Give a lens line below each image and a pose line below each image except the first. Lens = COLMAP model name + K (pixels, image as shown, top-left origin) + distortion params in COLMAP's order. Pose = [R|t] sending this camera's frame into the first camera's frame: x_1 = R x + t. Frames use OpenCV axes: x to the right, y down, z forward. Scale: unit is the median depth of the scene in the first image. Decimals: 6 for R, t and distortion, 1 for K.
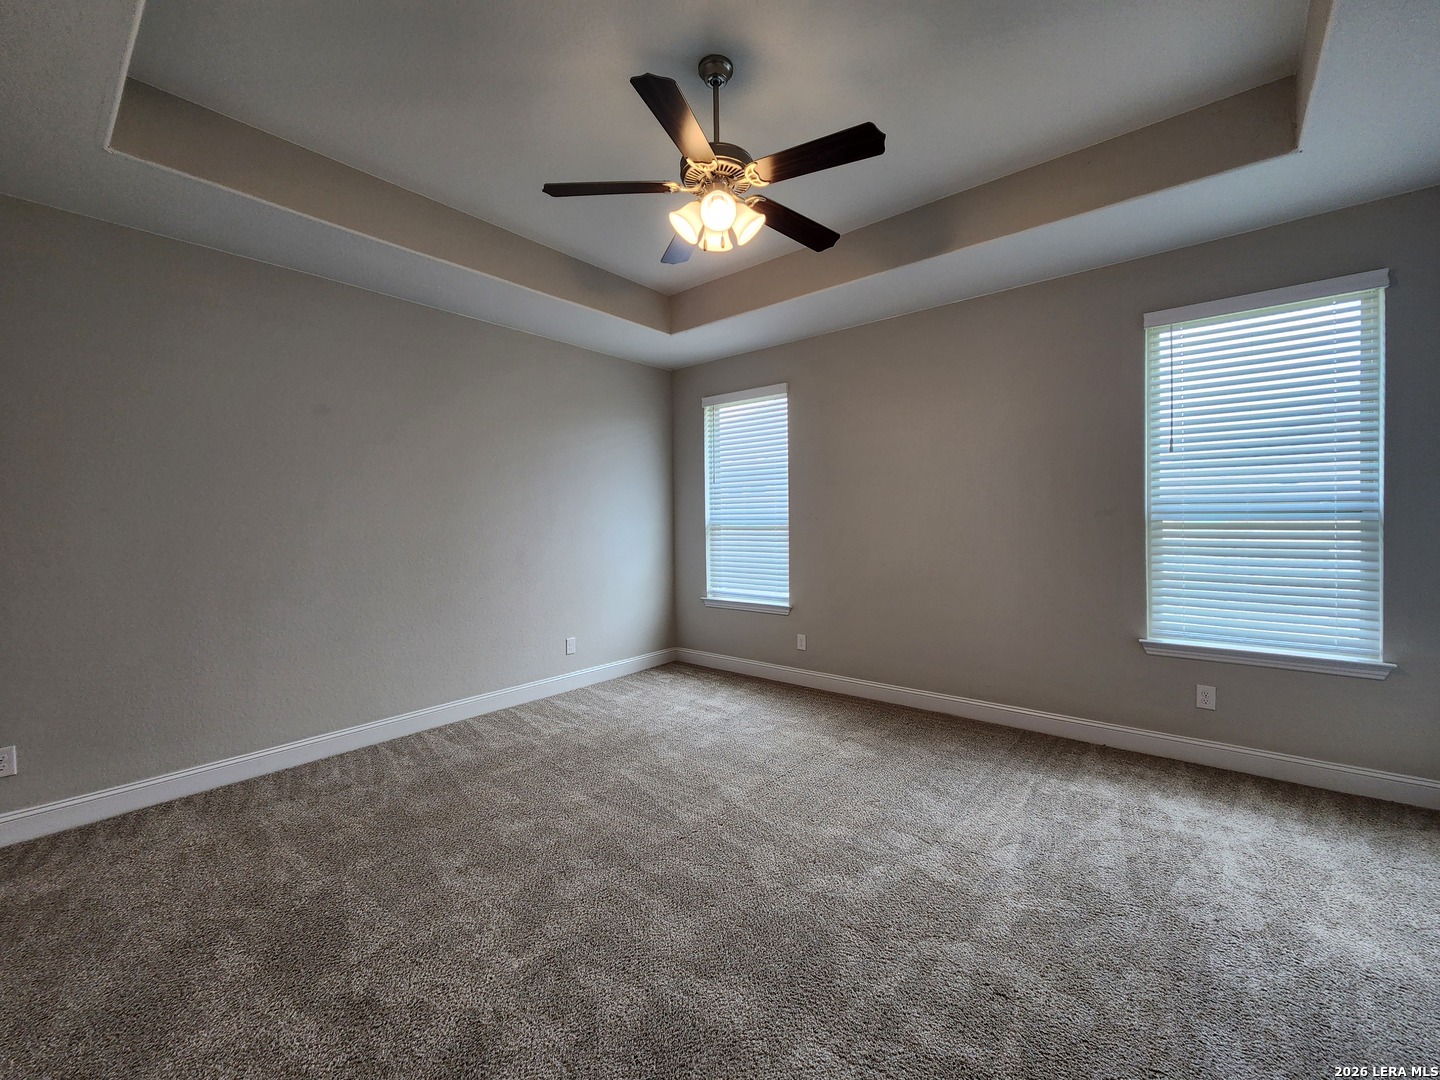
lens RADIAL K [[589.0, 0, 732.5], [0, 589.0, 544.0], [0, 0, 1]] dist [0.004956, -0.003427]
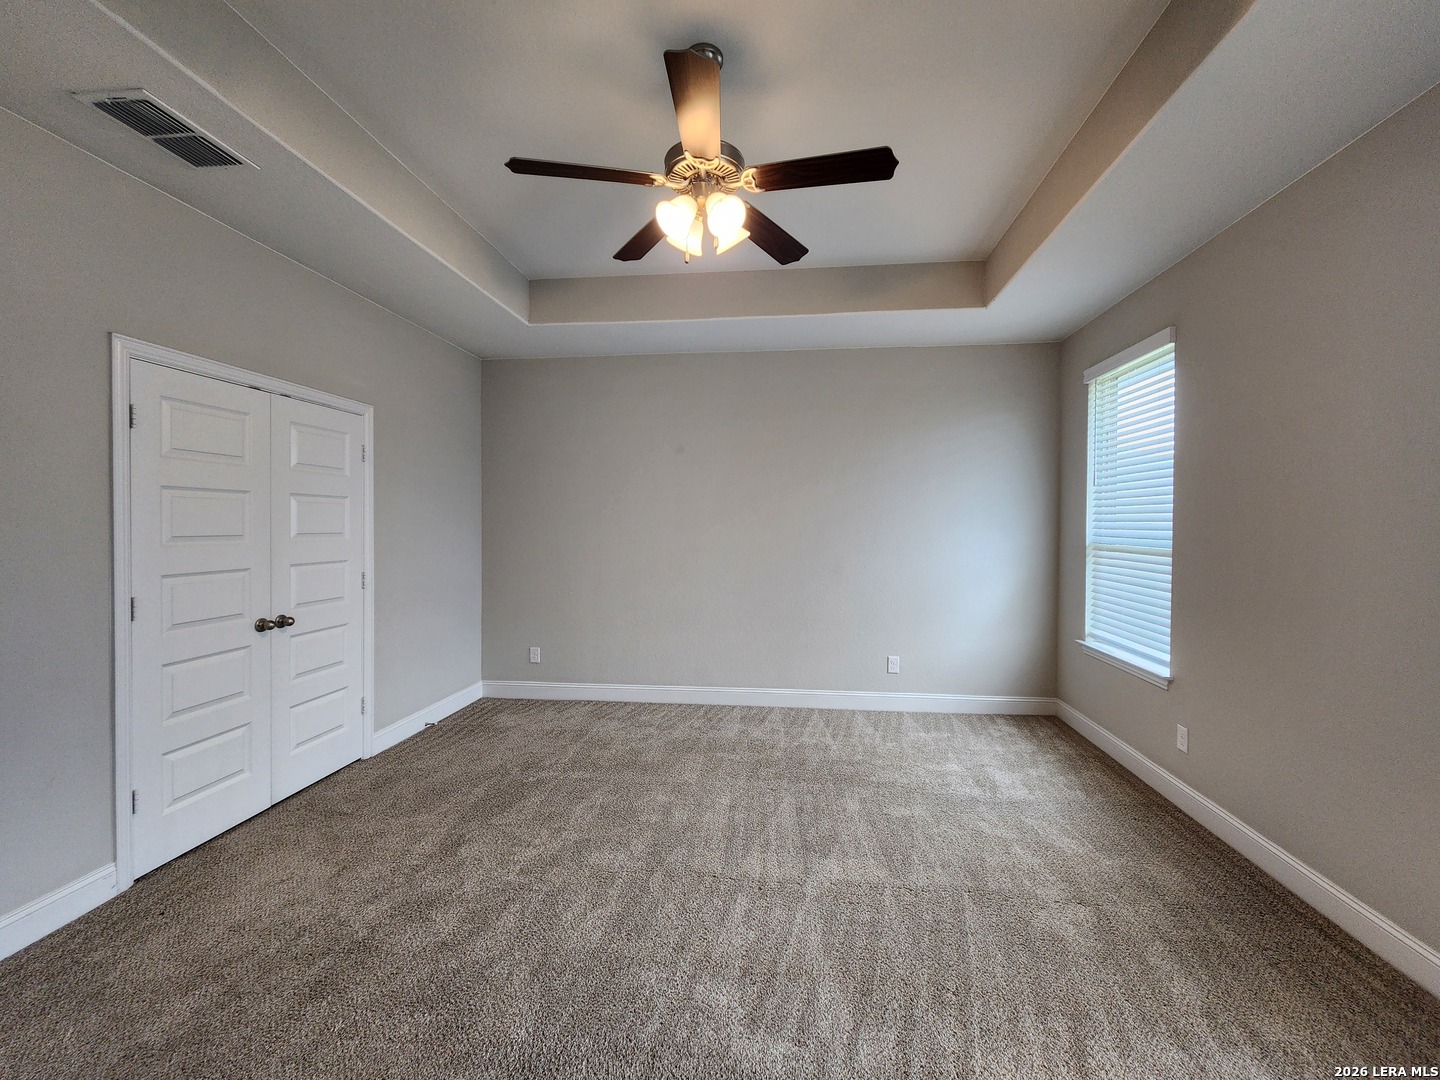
lens RADIAL K [[589.0, 0, 726.5], [0, 589.0, 538.4], [0, 0, 1]] dist [0.004956, -0.003427]
pose [[0.543630, 0.035836, -0.838559, 0.413872], [-0.043881, 0.998935, 0.014242, -0.036037], [0.838177, 0.029055, 0.544624, 0.281622]]
